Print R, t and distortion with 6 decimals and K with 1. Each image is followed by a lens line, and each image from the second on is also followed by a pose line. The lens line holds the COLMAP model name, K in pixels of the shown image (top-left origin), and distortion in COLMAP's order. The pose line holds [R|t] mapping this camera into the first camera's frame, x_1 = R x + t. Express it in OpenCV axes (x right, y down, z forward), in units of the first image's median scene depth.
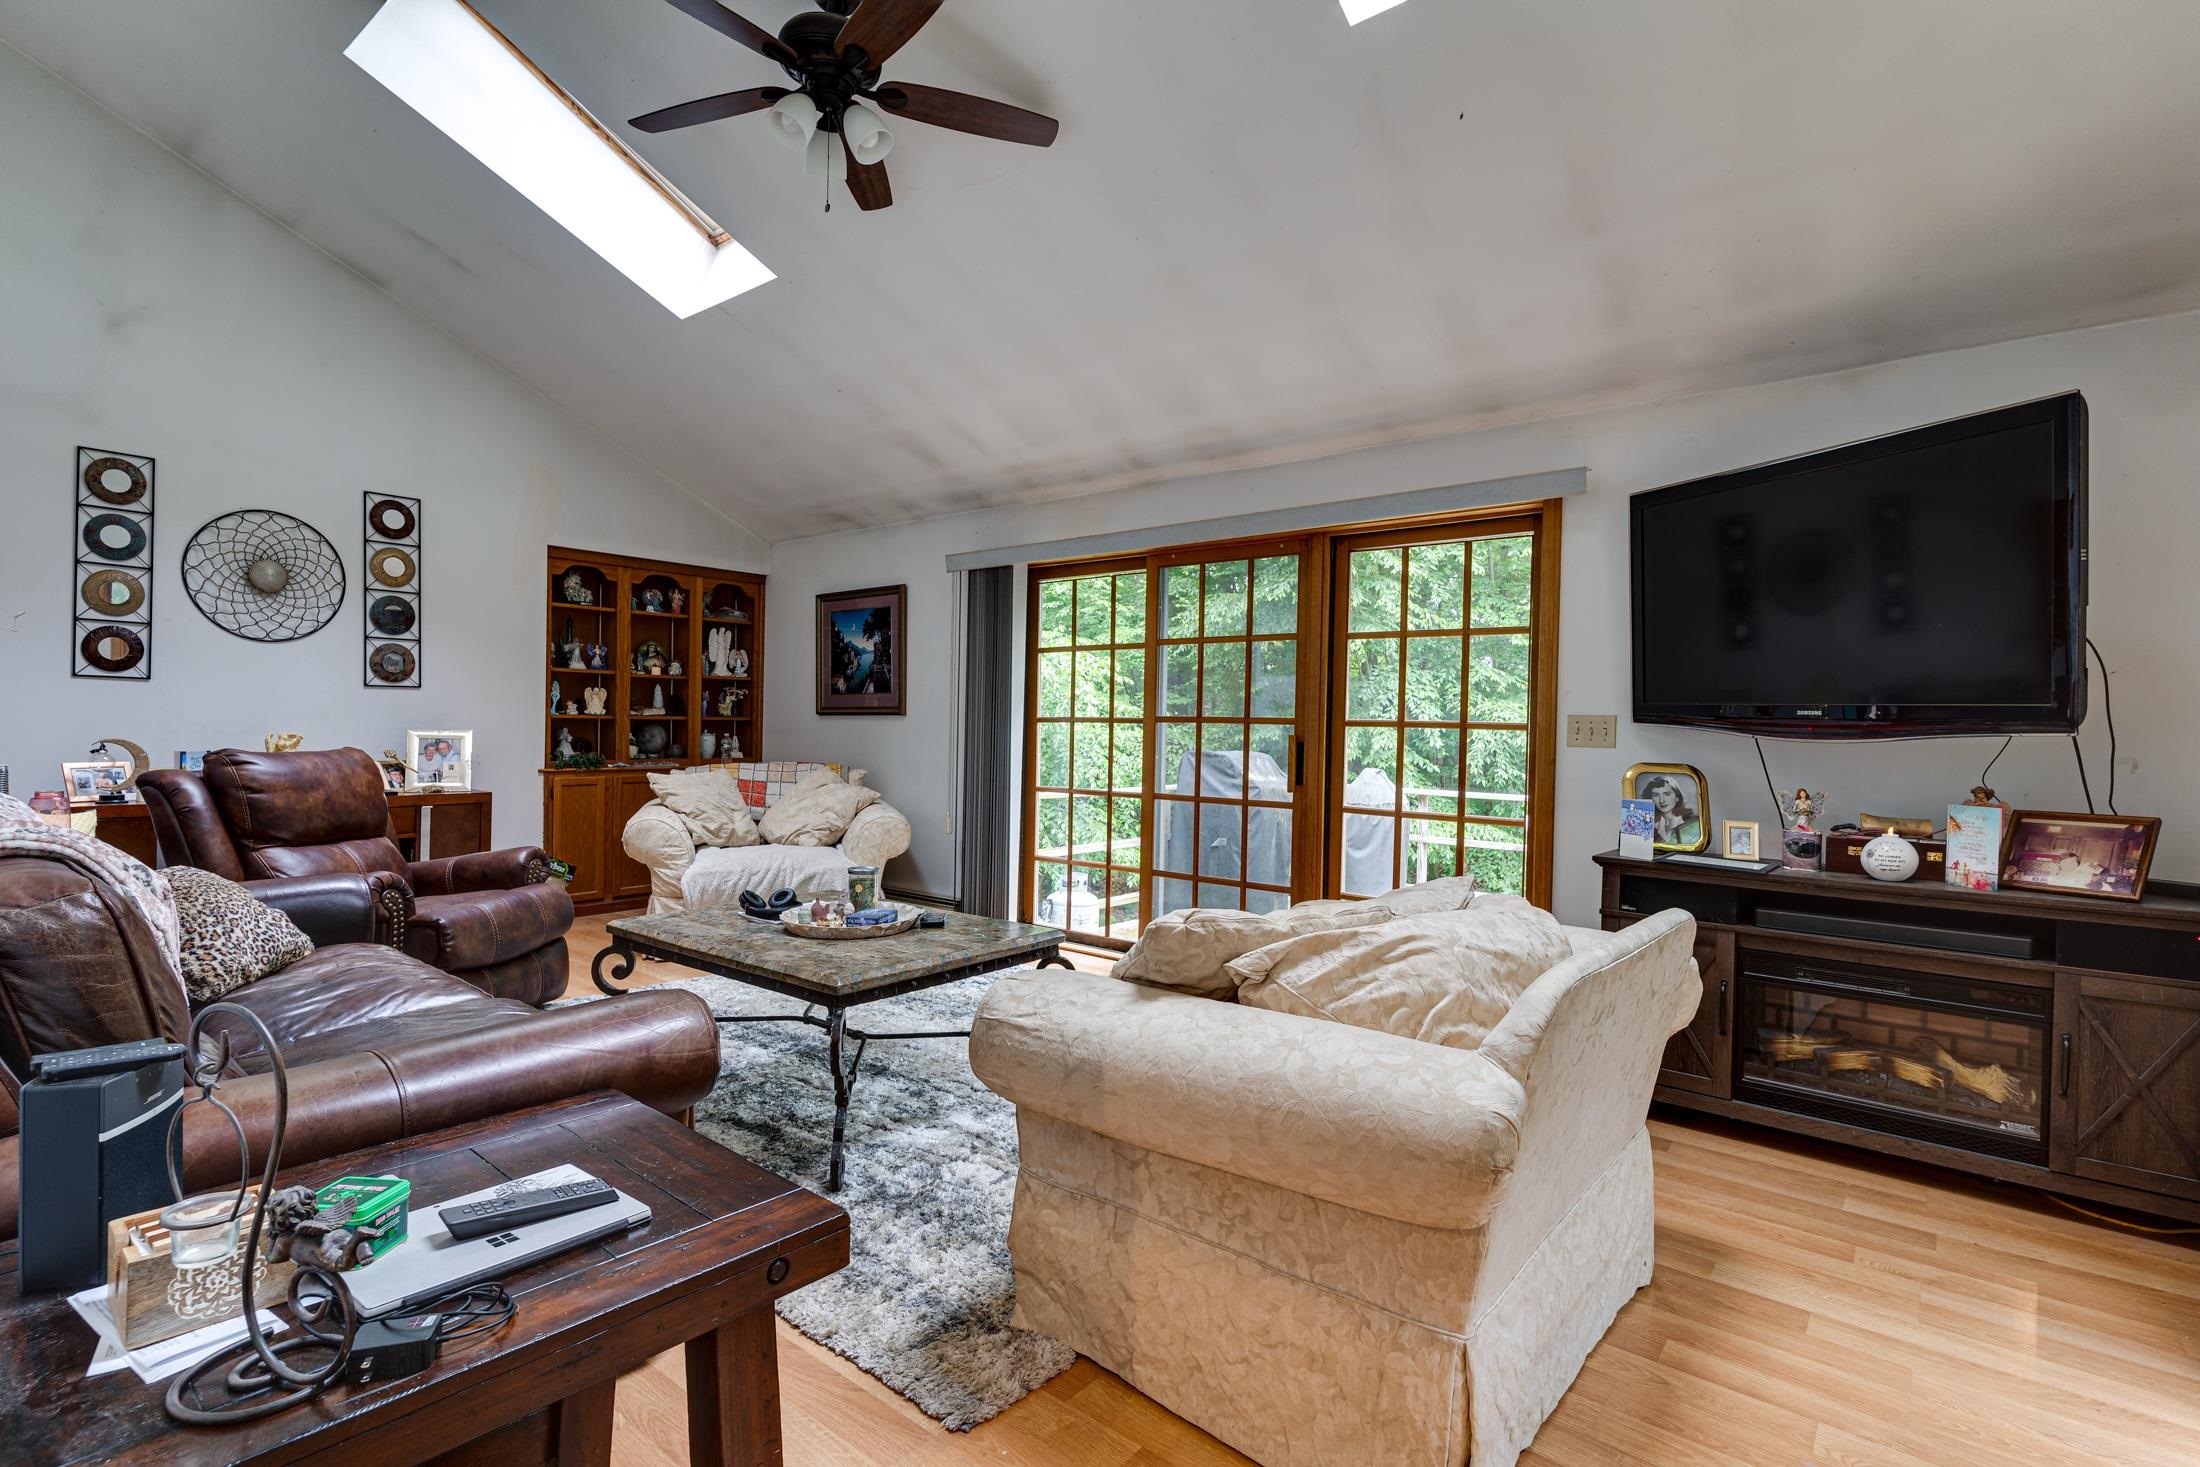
lens RADIAL K [[1048.4, 0, 1101.8], [0, 1048.4, 735.2], [0, 0, 1]] dist [0.002504, 0.000716]
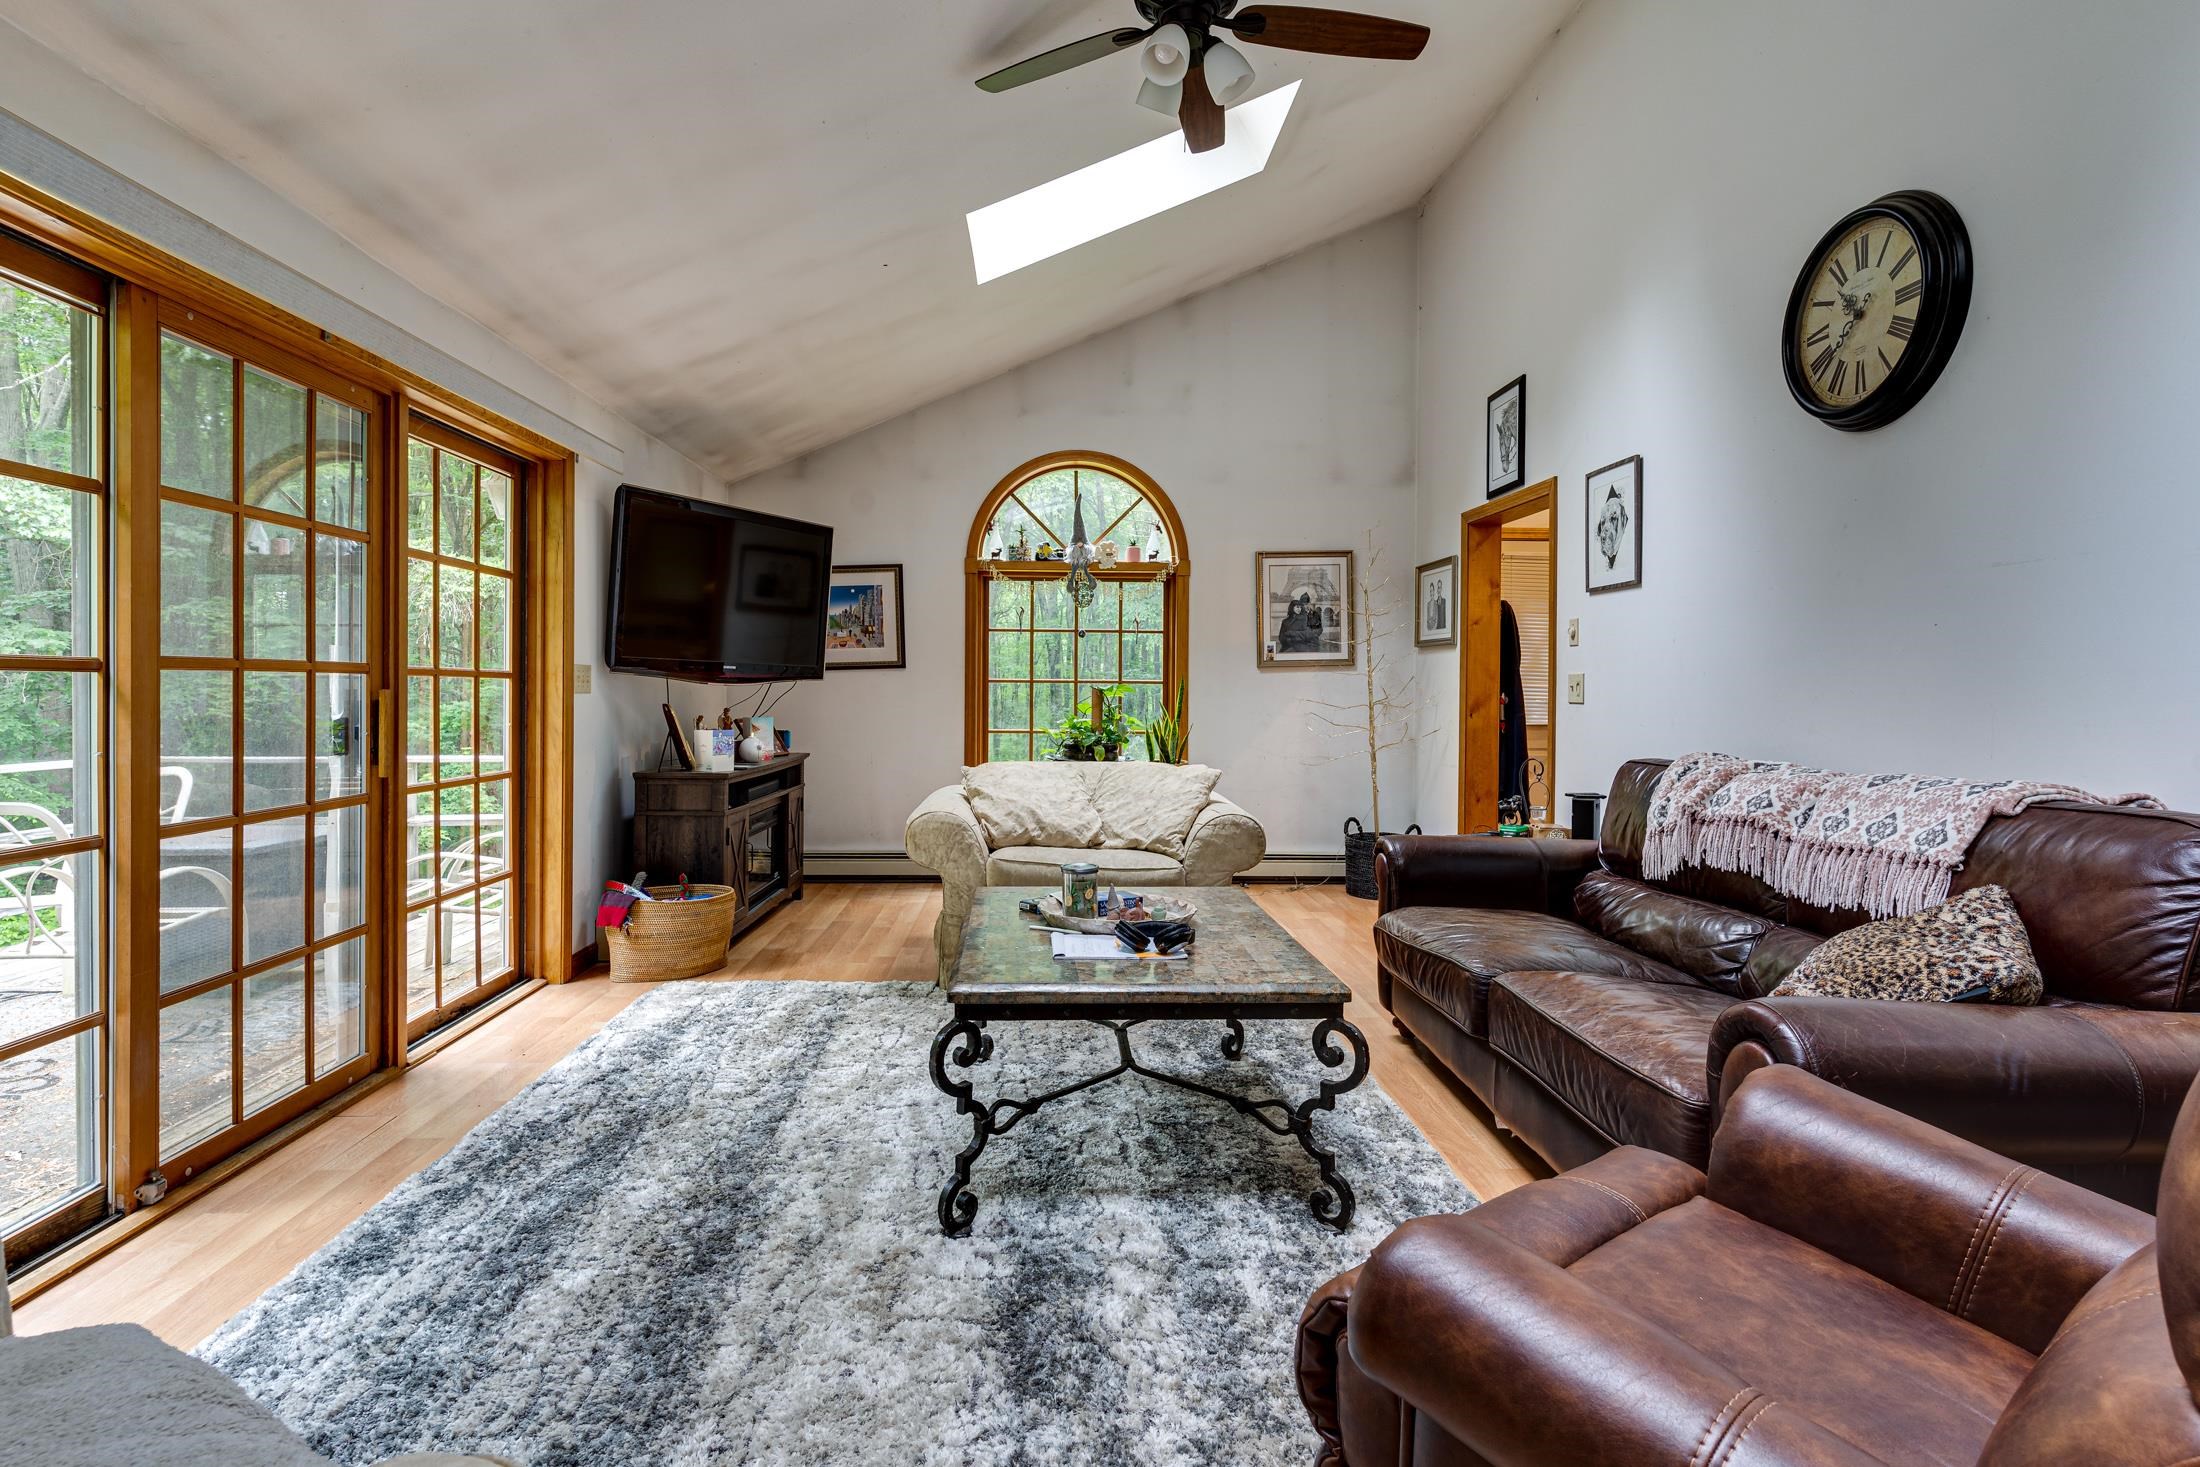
lens RADIAL K [[1048.4, 0, 1101.8], [0, 1048.4, 735.2], [0, 0, 1]] dist [0.002504, 0.000716]
pose [[-0.673541, -0.059206, 0.736775, -0.653332], [-0.009539, 0.997400, 0.071429, -0.029258], [-0.739089, 0.041082, -0.672354, 1.216182]]
